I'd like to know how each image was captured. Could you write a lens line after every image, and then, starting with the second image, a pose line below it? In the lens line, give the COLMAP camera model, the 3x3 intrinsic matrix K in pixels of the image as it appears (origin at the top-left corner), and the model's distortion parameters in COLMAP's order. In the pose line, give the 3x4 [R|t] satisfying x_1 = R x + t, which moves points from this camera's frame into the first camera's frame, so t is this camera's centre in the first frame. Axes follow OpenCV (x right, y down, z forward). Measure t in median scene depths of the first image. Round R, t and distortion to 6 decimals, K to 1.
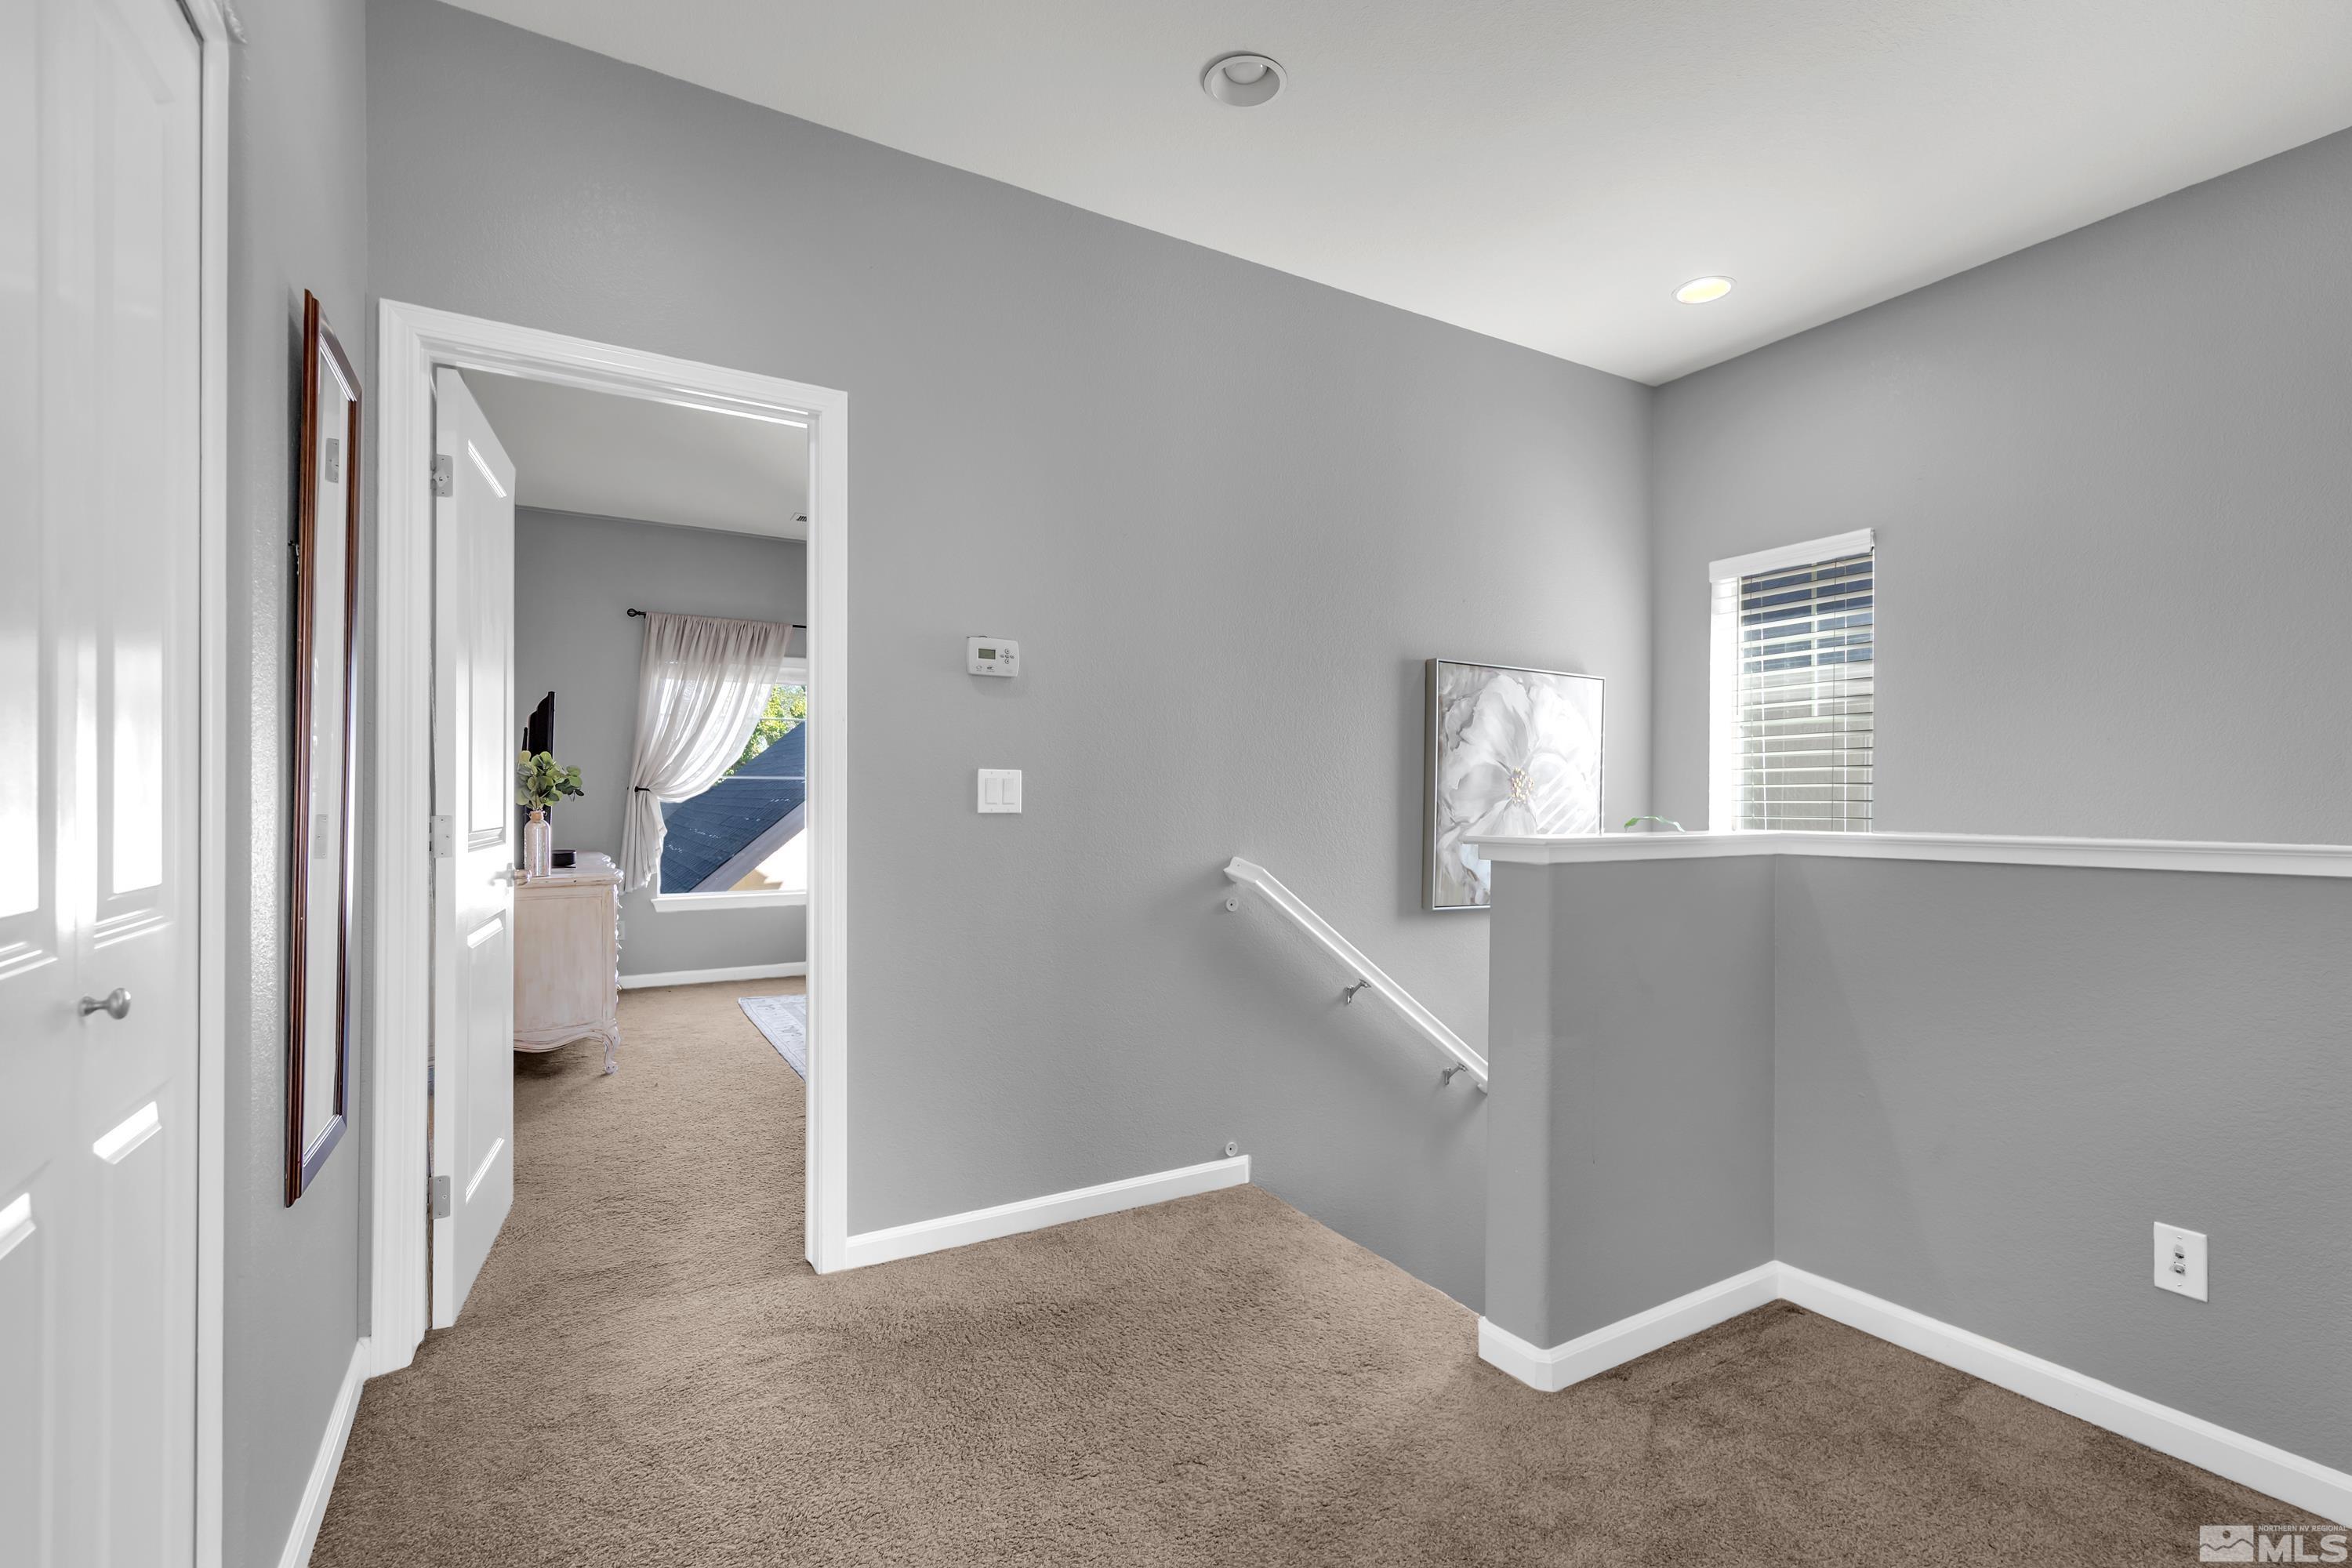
lens RADIAL K [[1047.0, 0, 1191.0], [0, 1047.0, 813.1], [0, 0, 1]] dist [0.004906, 0.000456]
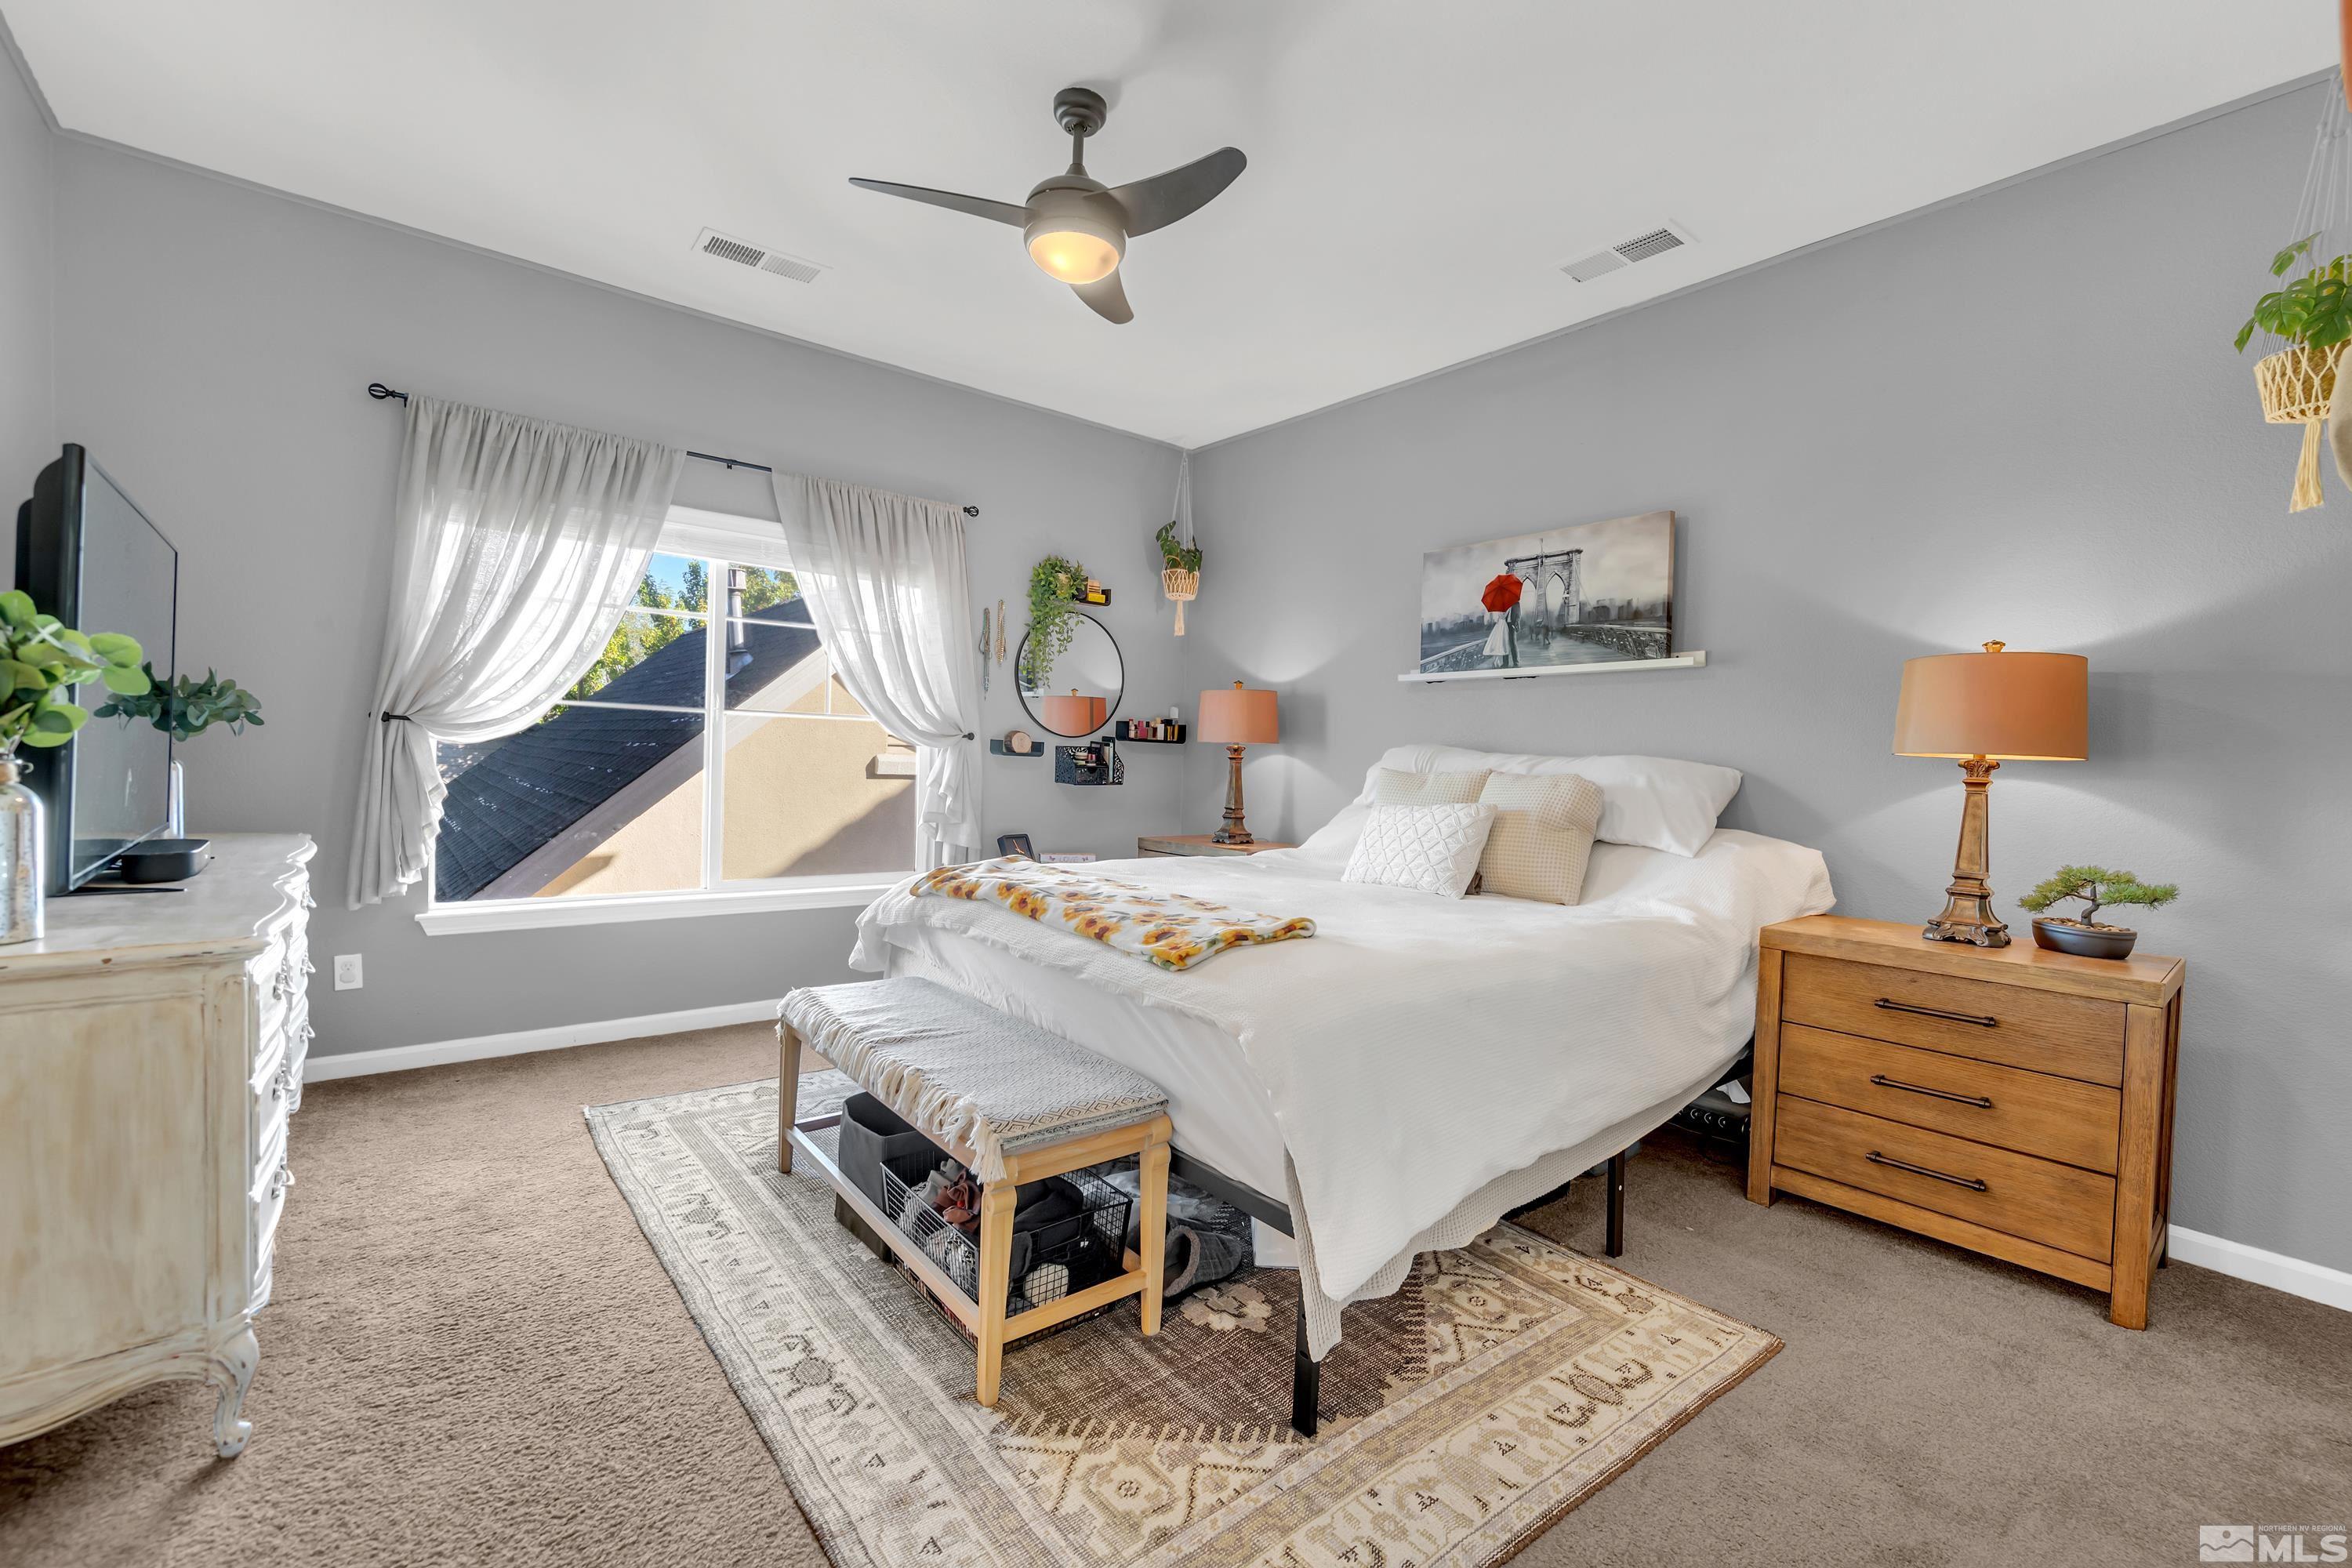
lens RADIAL K [[997.8, 0, 1203.7], [0, 997.8, 790.6], [0, 0, 1]] dist [0.001282, 0.000086]
pose [[0.987251, 0.020150, 0.157893, -0.189074], [-0.023649, 0.999514, 0.020317, -0.005270], [-0.157407, -0.023792, 0.987247, 0.417827]]
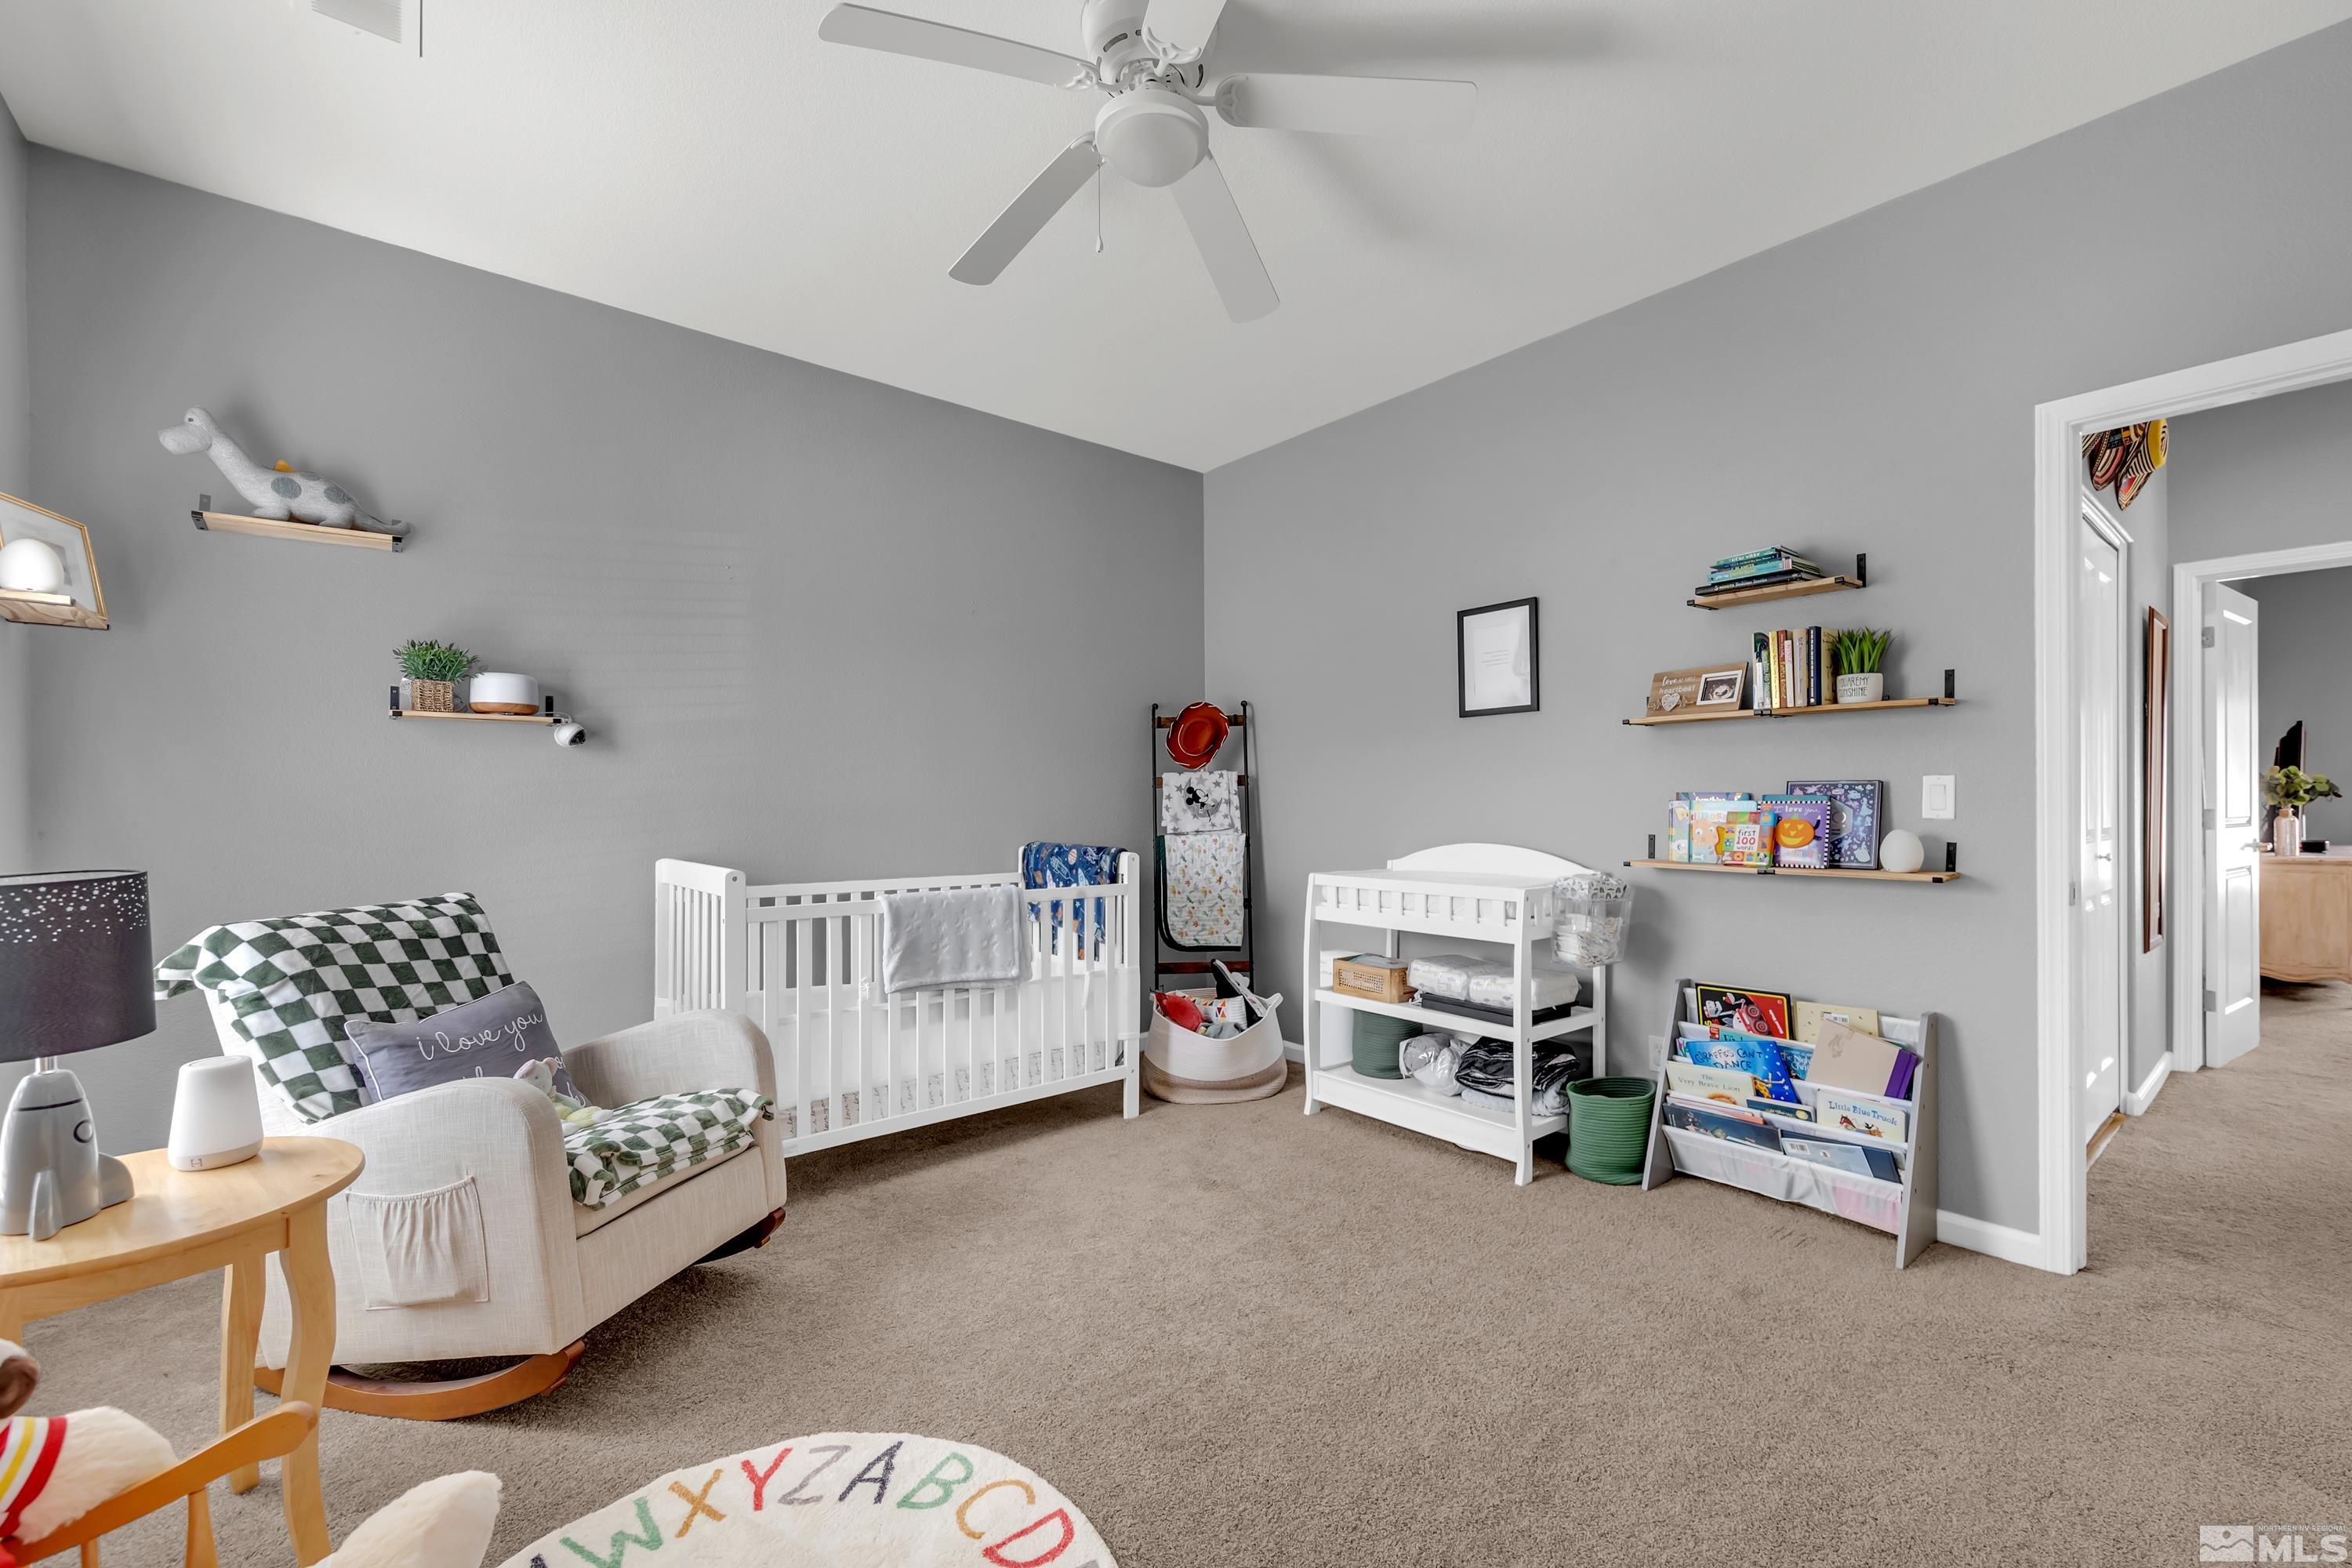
lens RADIAL K [[997.8, 0, 1203.7], [0, 997.8, 790.6], [0, 0, 1]] dist [0.001282, 0.000086]
pose [[0.165910, -0.015522, -0.986019, 0.313549], [-0.009503, 0.999805, -0.017338, 0.007253], [0.986095, 0.012247, 0.165730, -0.447013]]
